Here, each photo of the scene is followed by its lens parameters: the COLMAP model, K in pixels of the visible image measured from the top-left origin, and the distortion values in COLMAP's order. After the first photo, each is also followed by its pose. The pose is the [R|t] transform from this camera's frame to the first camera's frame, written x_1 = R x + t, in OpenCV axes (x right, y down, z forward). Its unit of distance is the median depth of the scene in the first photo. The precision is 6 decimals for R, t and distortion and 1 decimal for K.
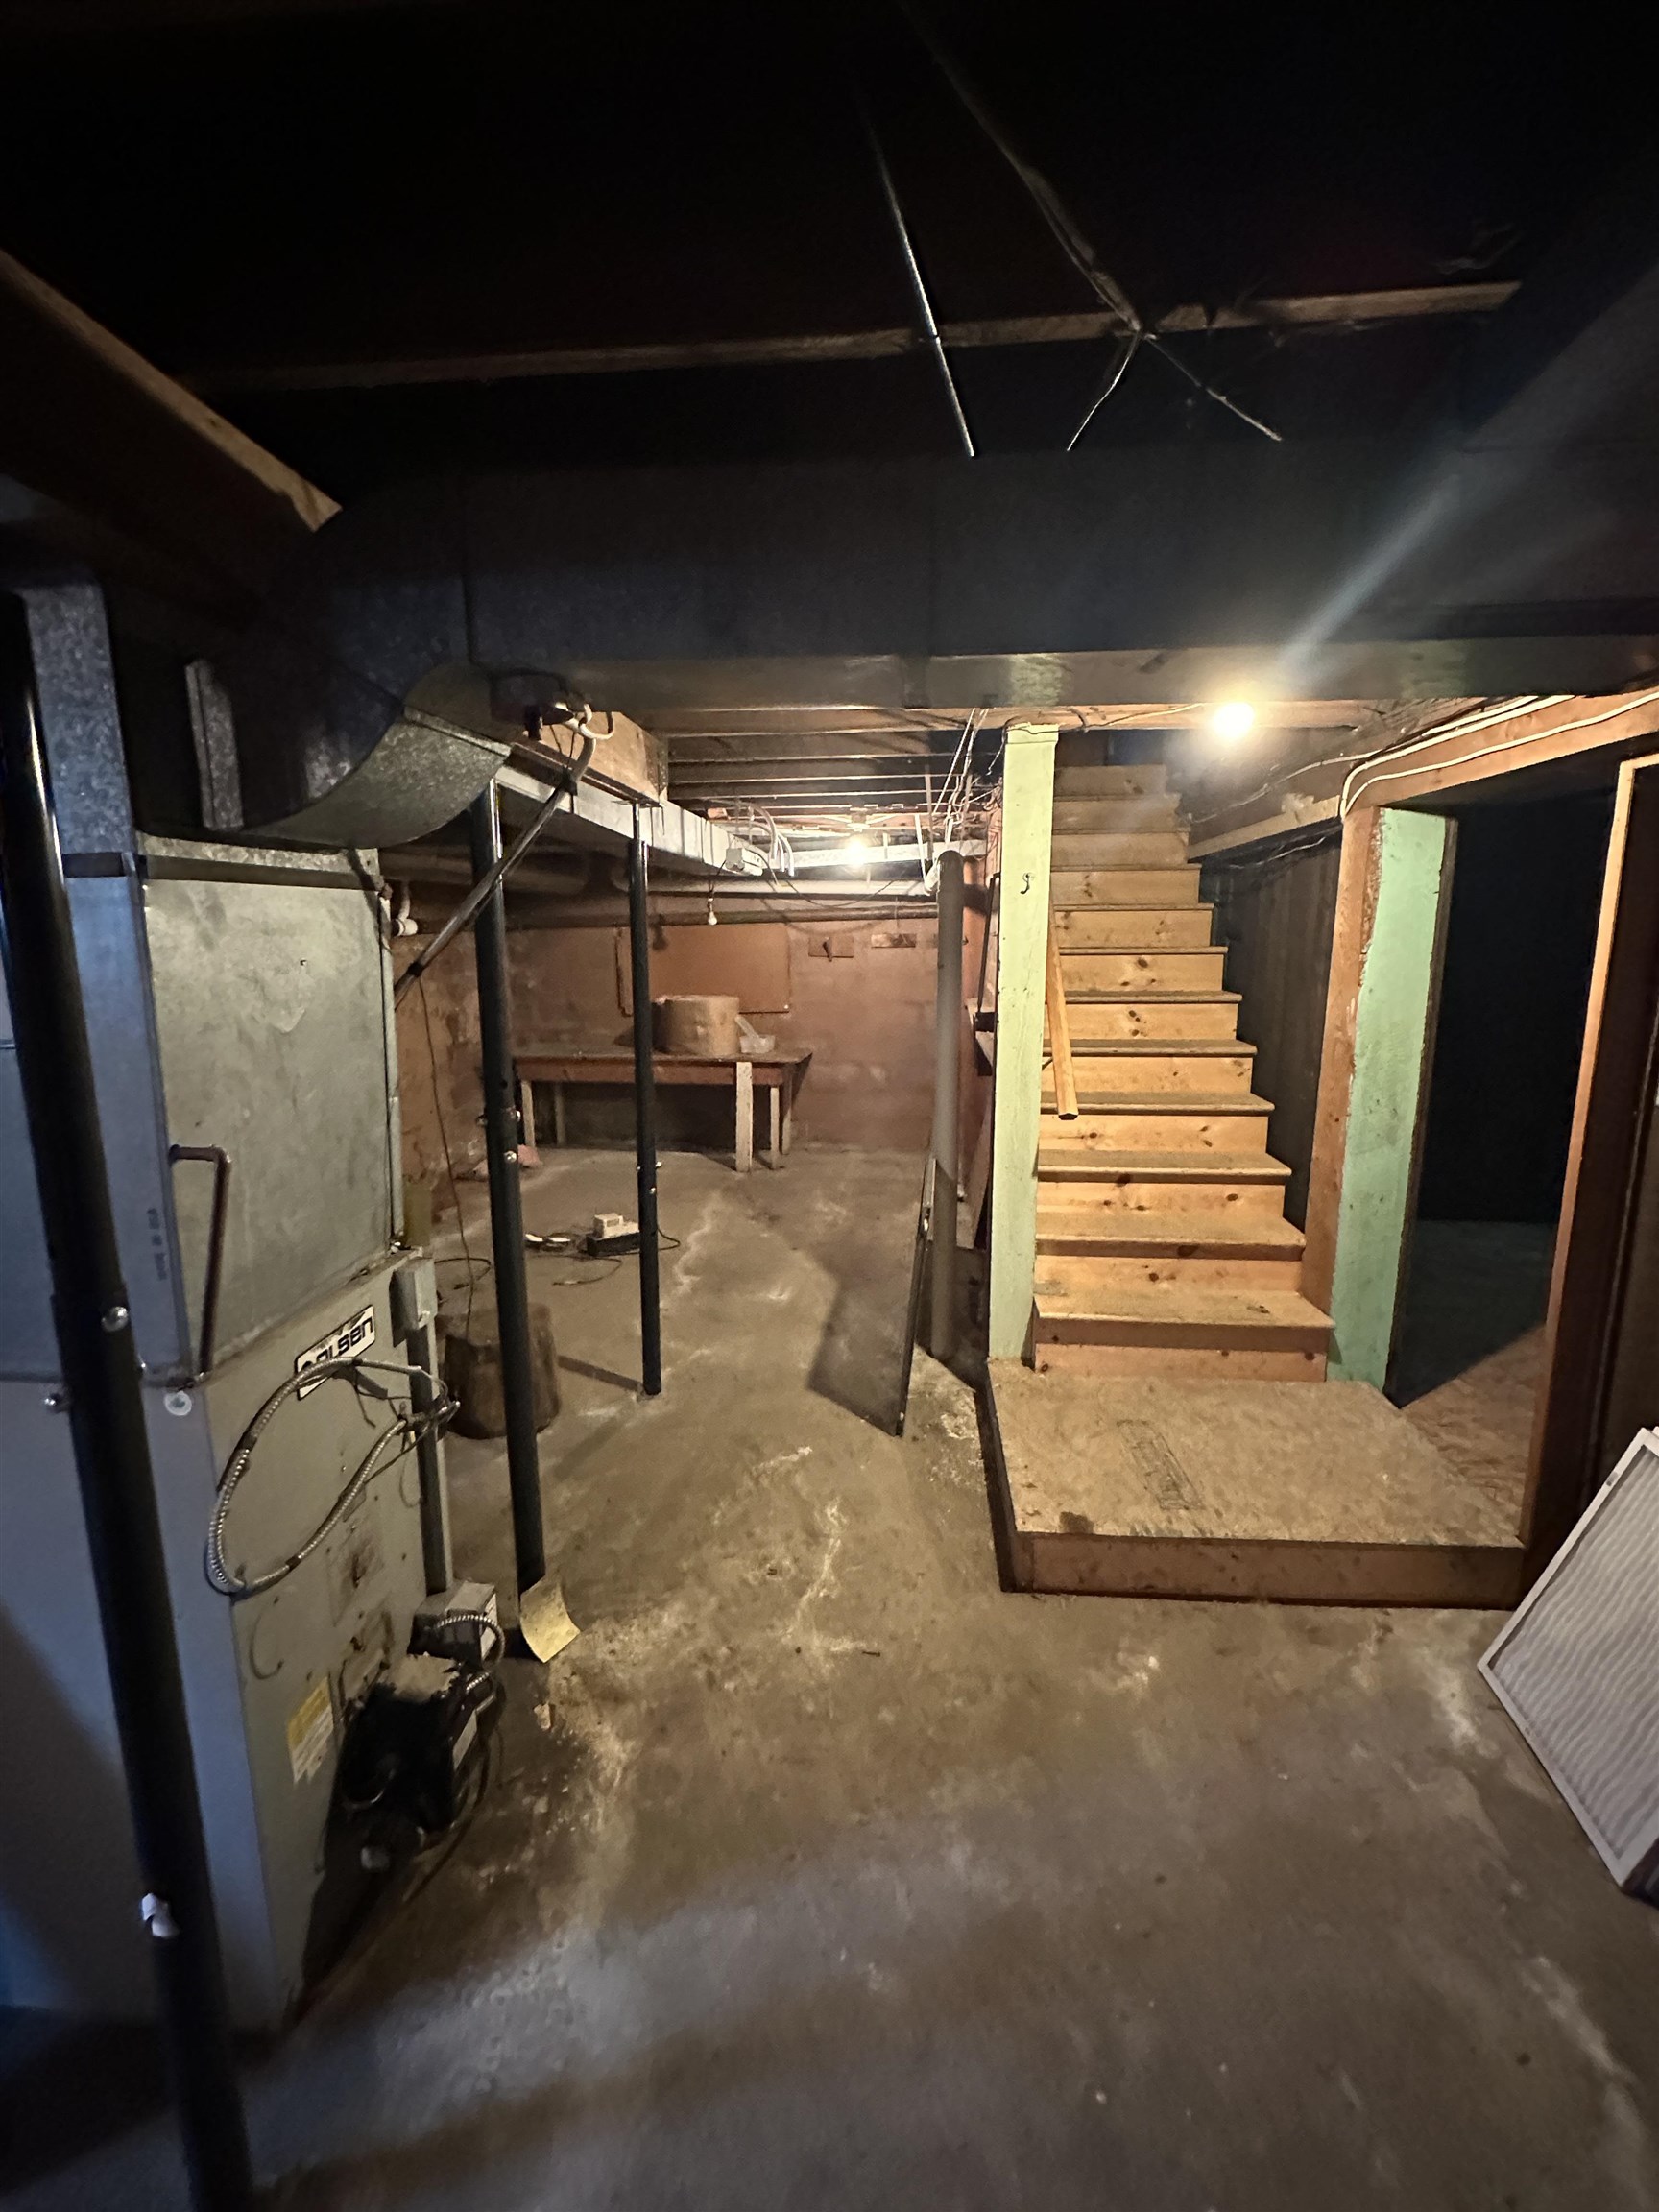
lens RADIAL K [[956.7, 0, 829.5], [0, 956.7, 1106.0], [0, 0, 1]] dist [-0.001084, -0.000116]
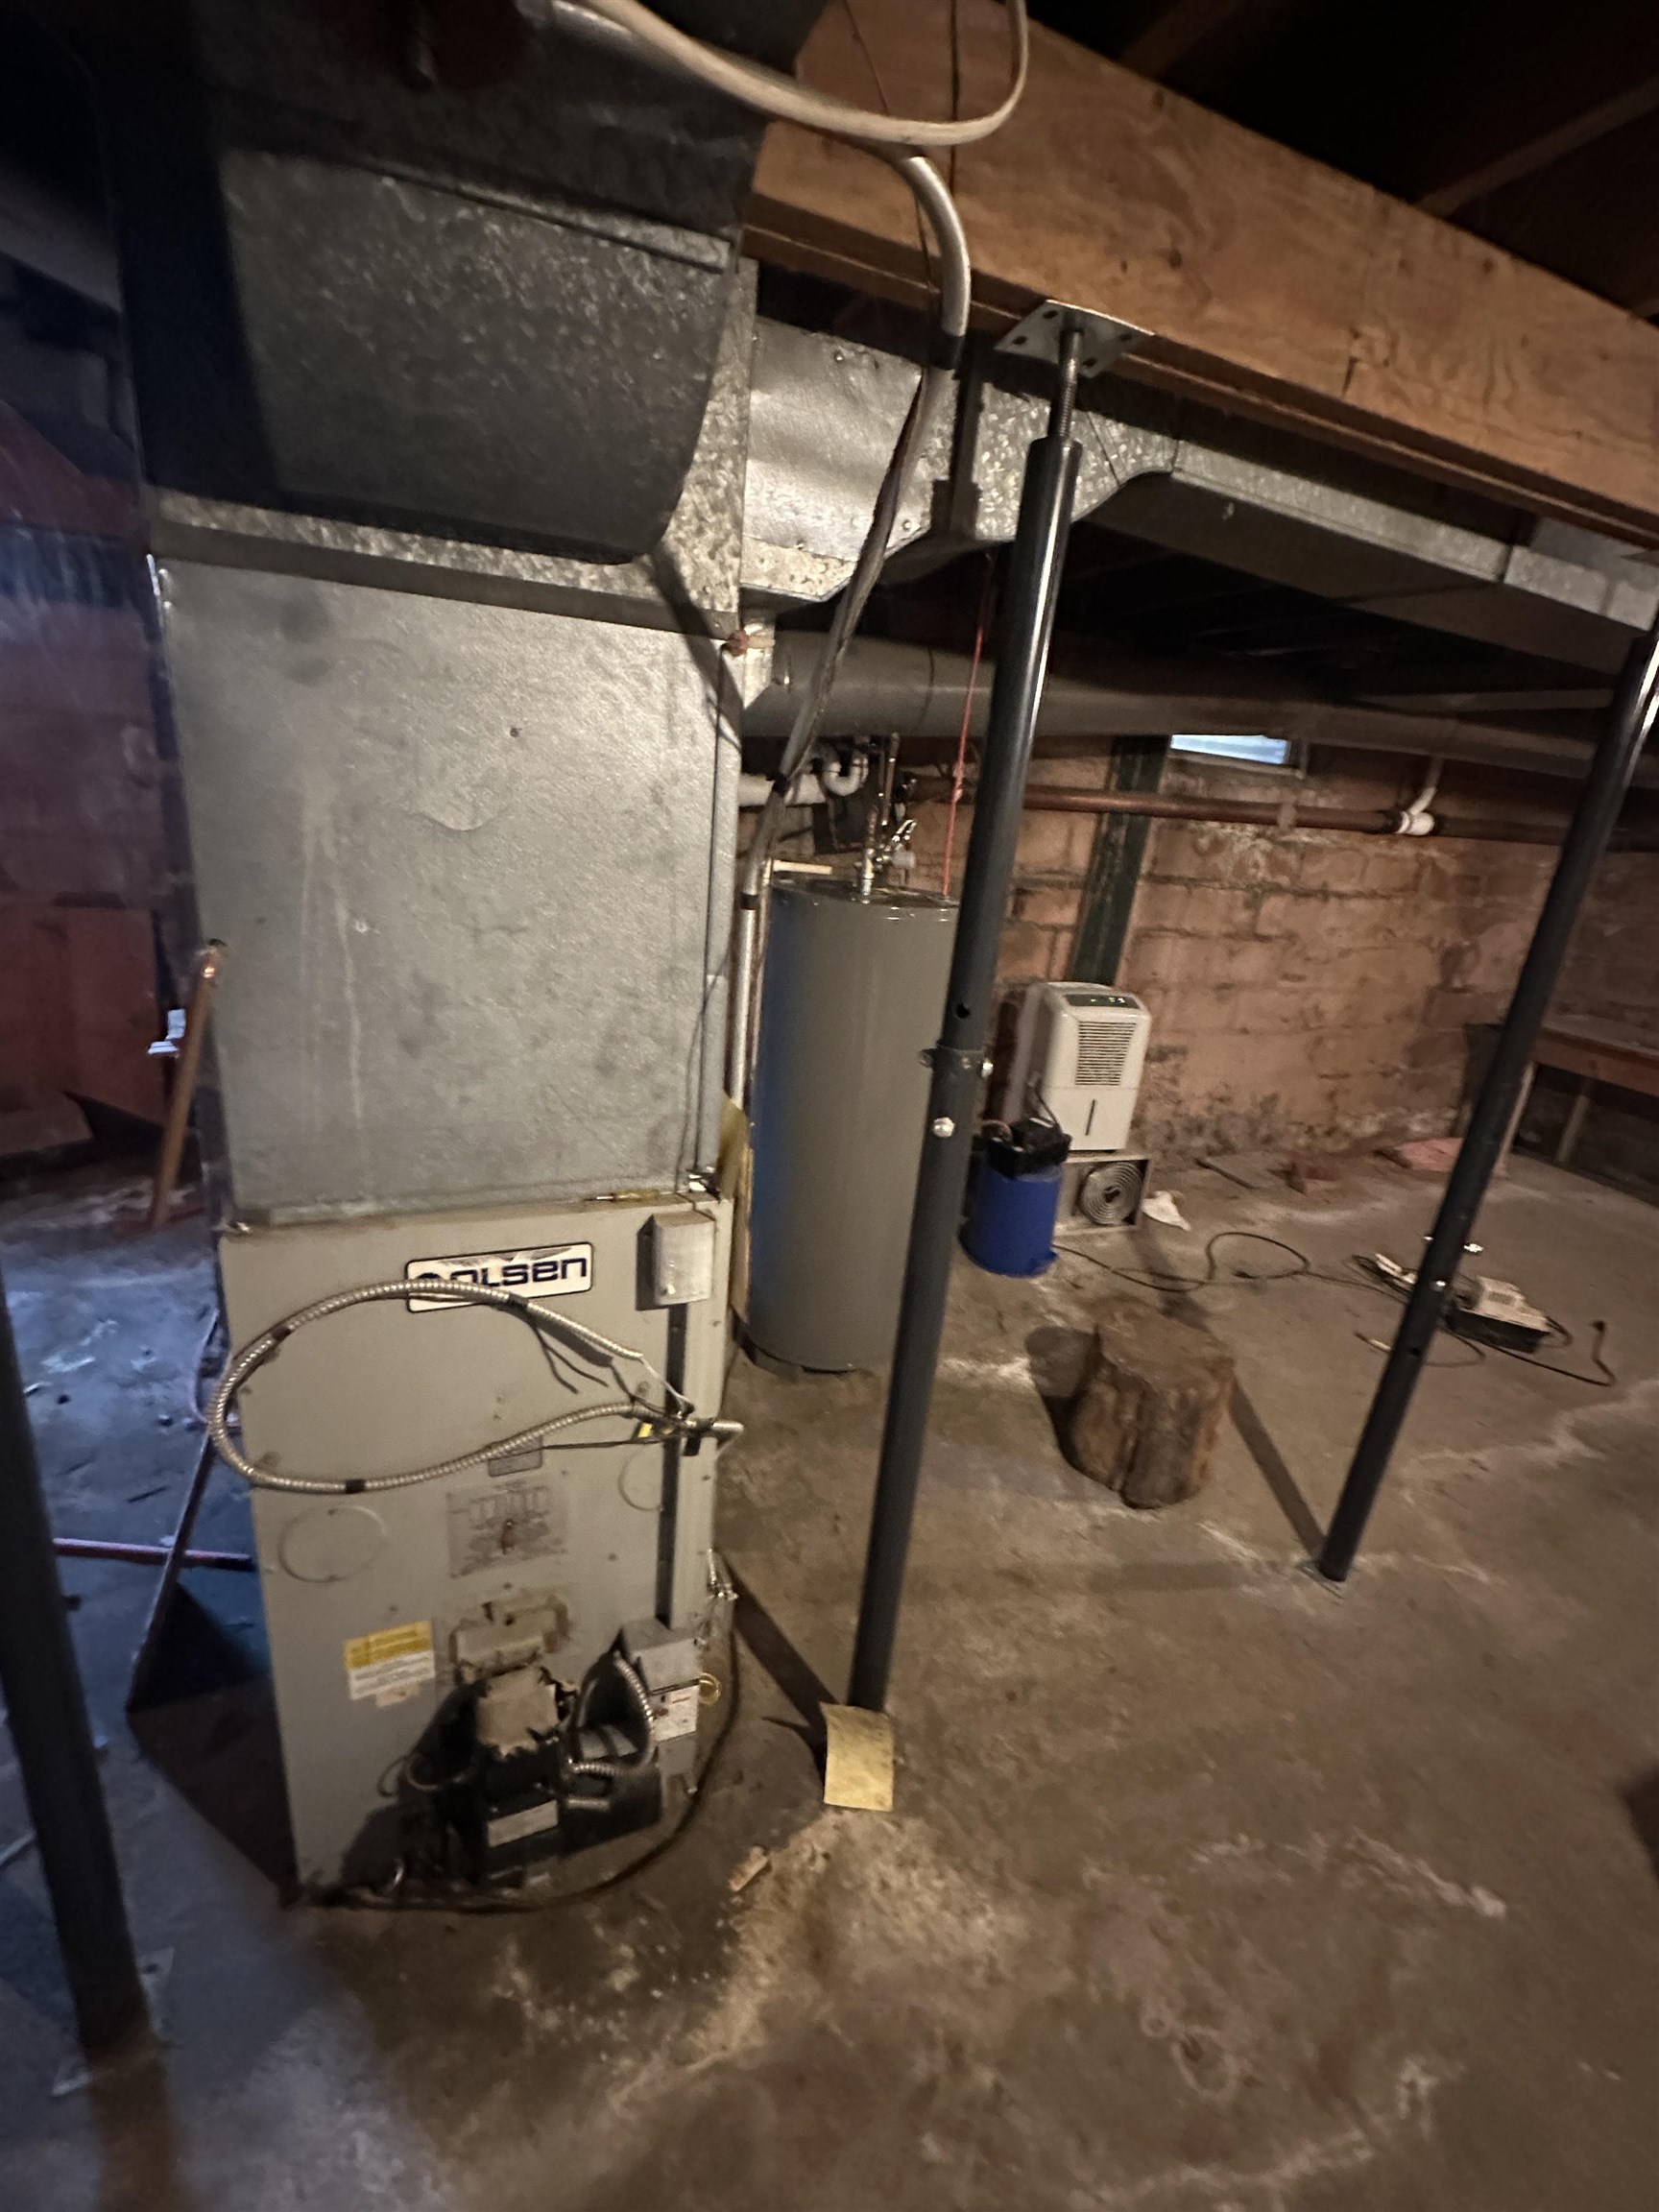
lens RADIAL K [[956.7, 0, 829.5], [0, 956.7, 1106.0], [0, 0, 1]] dist [-0.001084, -0.000116]
pose [[0.464145, 0.327209, -0.823106, 0.158250], [-0.255399, 0.939238, 0.229356, -0.096648], [0.848140, 0.103766, 0.519511, 0.733958]]
